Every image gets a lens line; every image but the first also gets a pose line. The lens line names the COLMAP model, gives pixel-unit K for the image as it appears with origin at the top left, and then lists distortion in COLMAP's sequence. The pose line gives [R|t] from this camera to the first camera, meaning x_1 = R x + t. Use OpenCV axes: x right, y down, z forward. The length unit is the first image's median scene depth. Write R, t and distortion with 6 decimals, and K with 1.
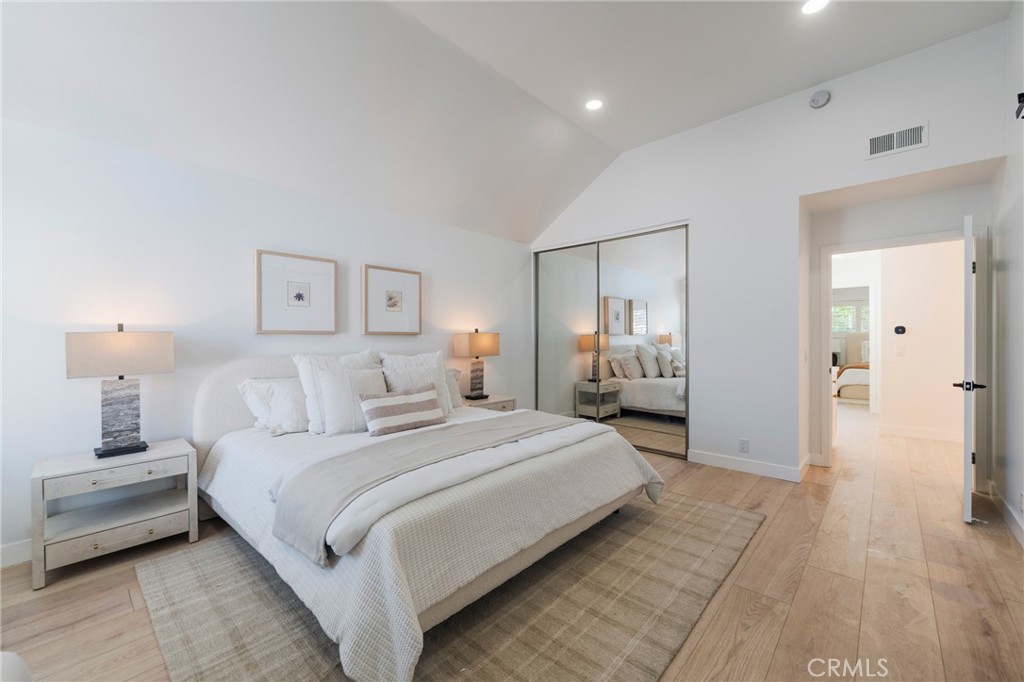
lens RADIAL K [[413.0, 0, 510.8], [0, 413.0, 339.8], [0, 0, 1]] dist [-0.000815, -0.001615]
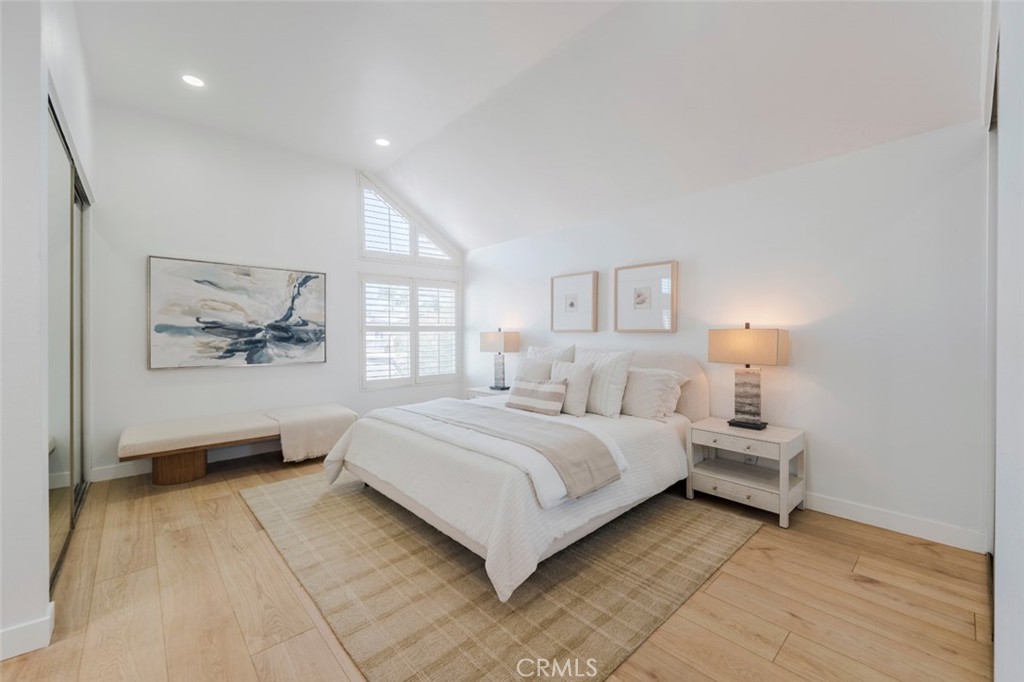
lens RADIAL K [[413.0, 0, 510.5], [0, 413.0, 336.3], [0, 0, 1]] dist [-0.000815, -0.001615]
pose [[-0.090557, 0.005280, -0.995877, 0.715856], [-0.007213, 0.999956, 0.005957, -0.006849], [0.995865, 0.007722, -0.090515, 0.782027]]
